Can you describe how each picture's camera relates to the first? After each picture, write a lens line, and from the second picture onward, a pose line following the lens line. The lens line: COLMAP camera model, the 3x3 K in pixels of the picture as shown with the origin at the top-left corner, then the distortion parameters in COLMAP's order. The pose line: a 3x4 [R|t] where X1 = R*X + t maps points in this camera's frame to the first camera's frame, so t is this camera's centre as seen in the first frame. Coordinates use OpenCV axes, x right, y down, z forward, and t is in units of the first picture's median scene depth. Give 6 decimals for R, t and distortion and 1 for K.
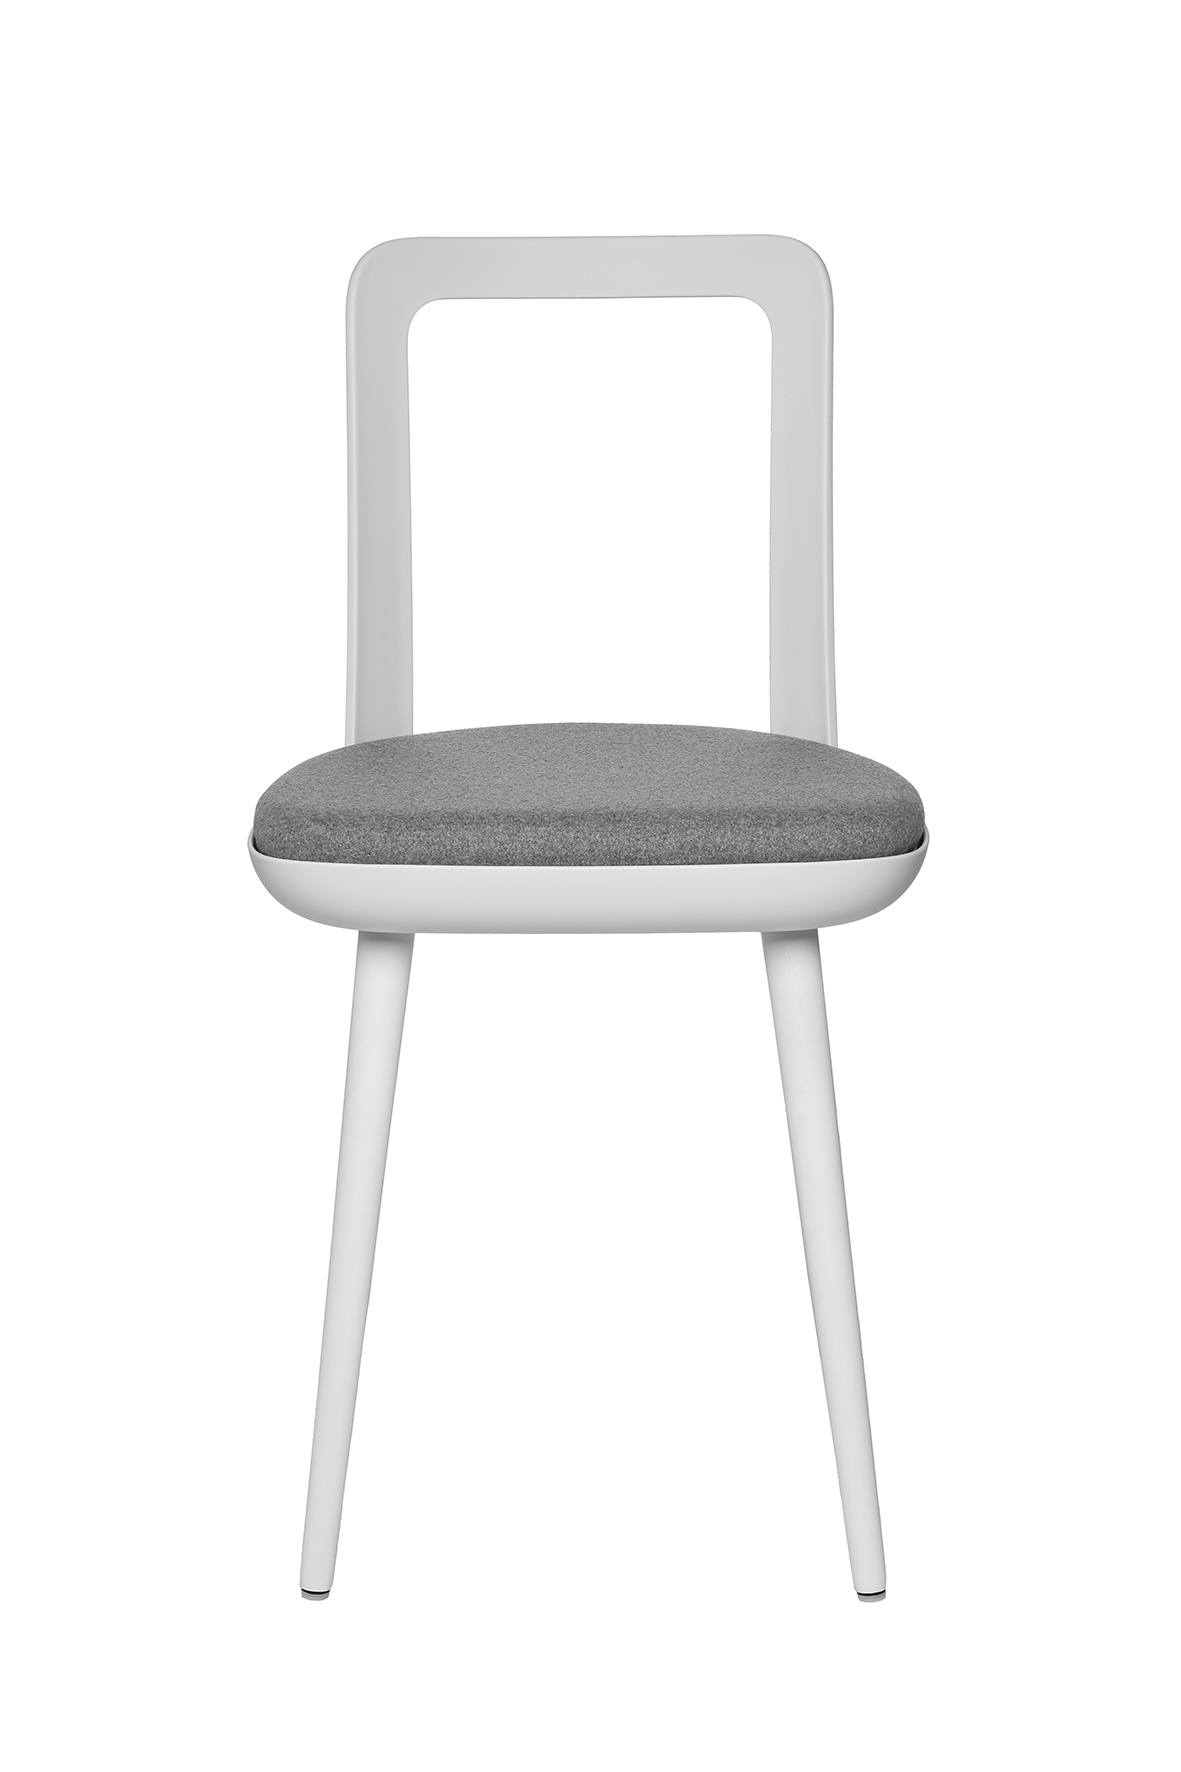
lens RADIAL K [[3017.2, 0, 590.5], [0, 3017.2, 886.0], [0, 0, 1]] dist [0.845599, 0.008673]
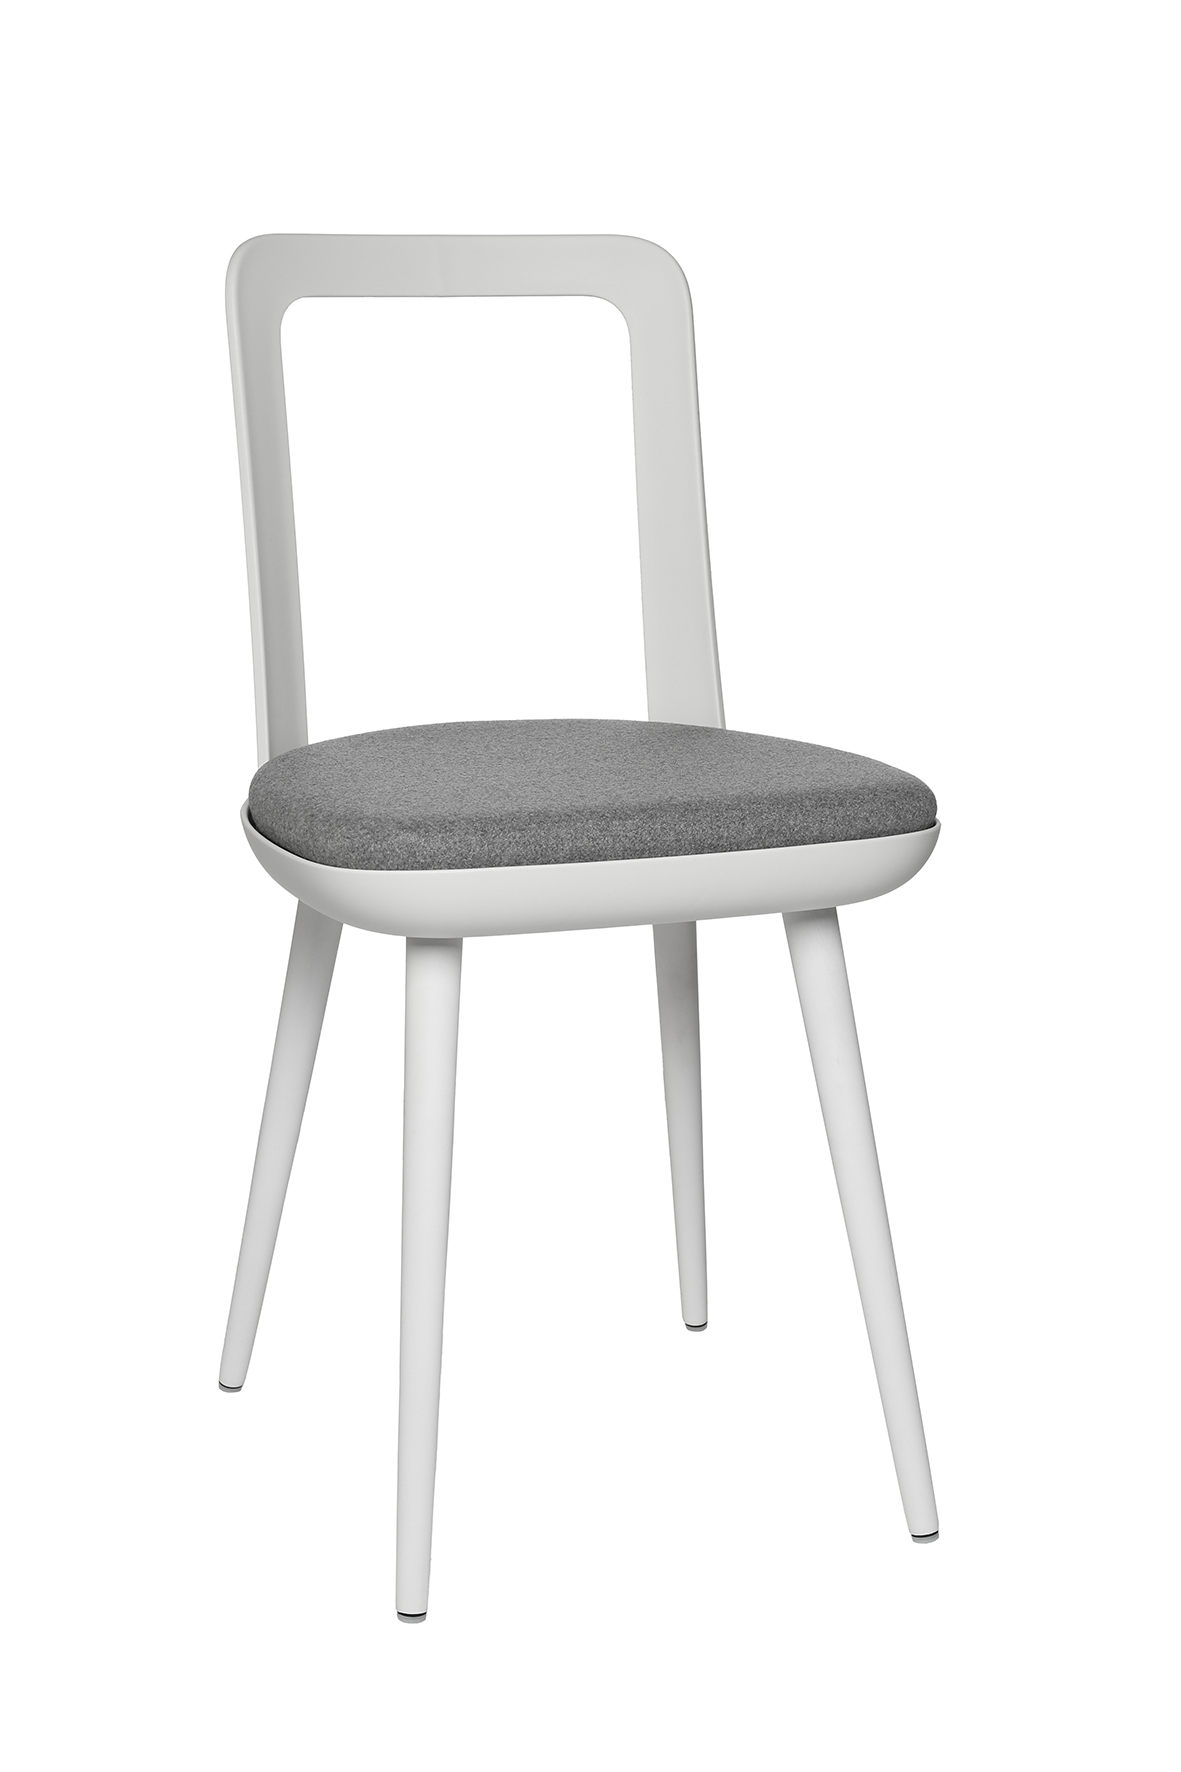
lens RADIAL K [[3017.2, 0, 590.5], [0, 3017.2, 886.0], [0, 0, 1]] dist [0.845599, 0.008673]
pose [[0.934904, -0.067874, 0.348351, -0.374847], [0.069265, 0.997562, 0.008475, -0.007074], [-0.348077, 0.016205, 0.937326, 0.060666]]
